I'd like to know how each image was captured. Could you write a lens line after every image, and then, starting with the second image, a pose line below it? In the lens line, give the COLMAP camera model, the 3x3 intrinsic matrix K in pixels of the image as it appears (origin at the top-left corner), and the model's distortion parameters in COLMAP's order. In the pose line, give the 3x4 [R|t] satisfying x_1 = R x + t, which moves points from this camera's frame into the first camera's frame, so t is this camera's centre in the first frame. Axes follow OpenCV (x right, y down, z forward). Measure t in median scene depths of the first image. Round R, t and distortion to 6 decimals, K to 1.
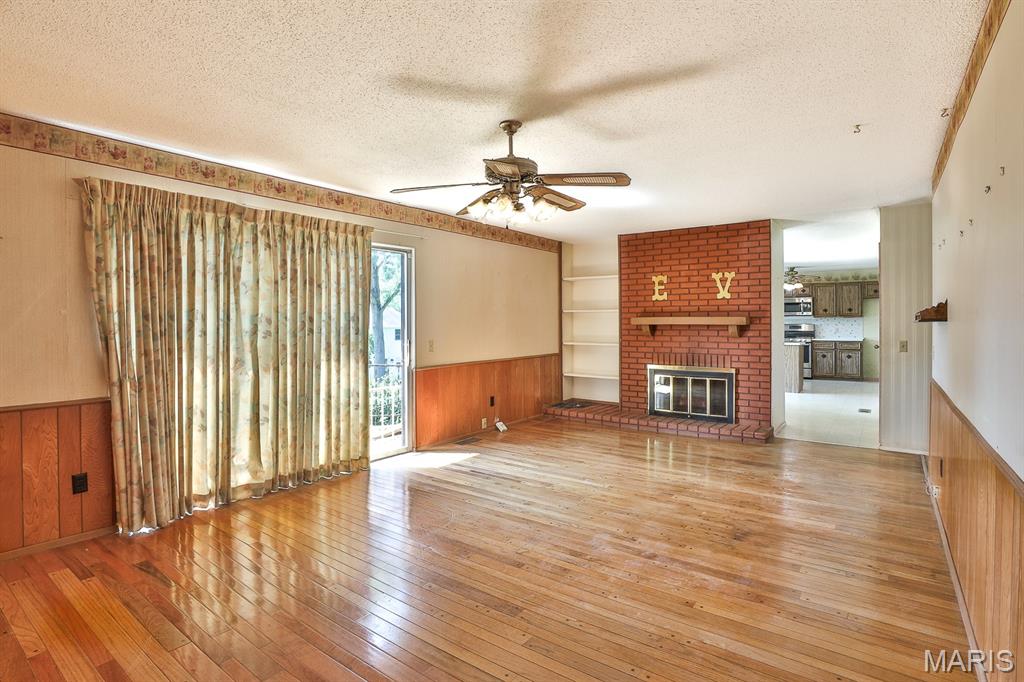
lens RADIAL K [[498.6, 0, 513.5], [0, 498.6, 327.7], [0, 0, 1]] dist [0.000544, 0.000054]
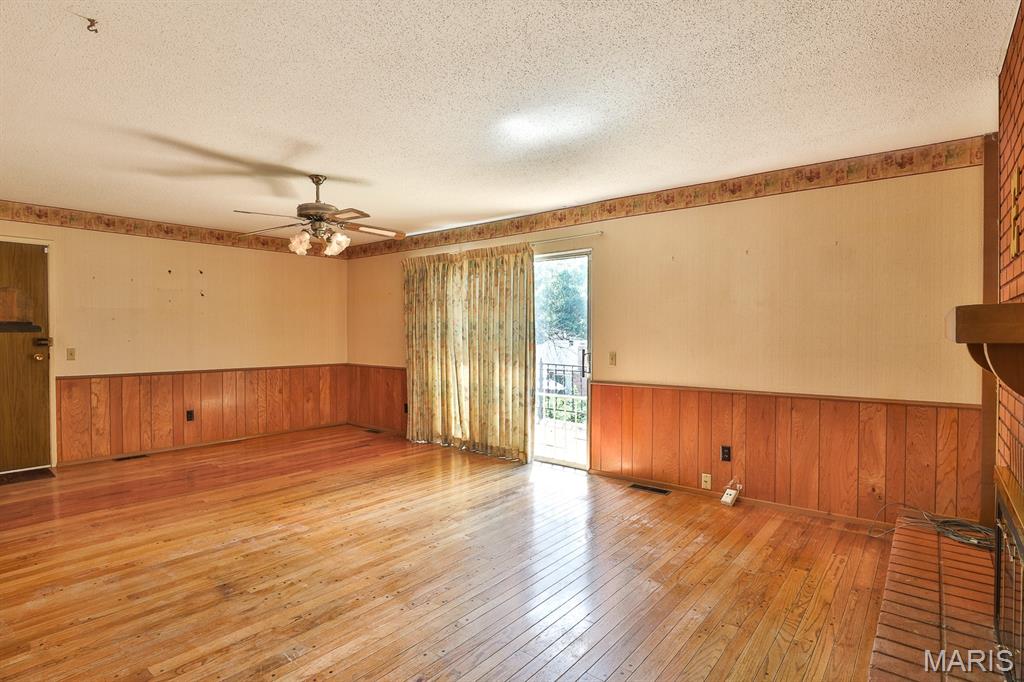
lens RADIAL K [[521.1, 0, 512.0], [0, 521.1, 341.0], [0, 0, 1]] dist [-0.036008, 0.000460]
pose [[-0.051169, 0.011509, -0.998624, 1.032038], [-0.014032, 0.999827, 0.012242, -0.002298], [0.998591, 0.014639, -0.050999, 1.234922]]
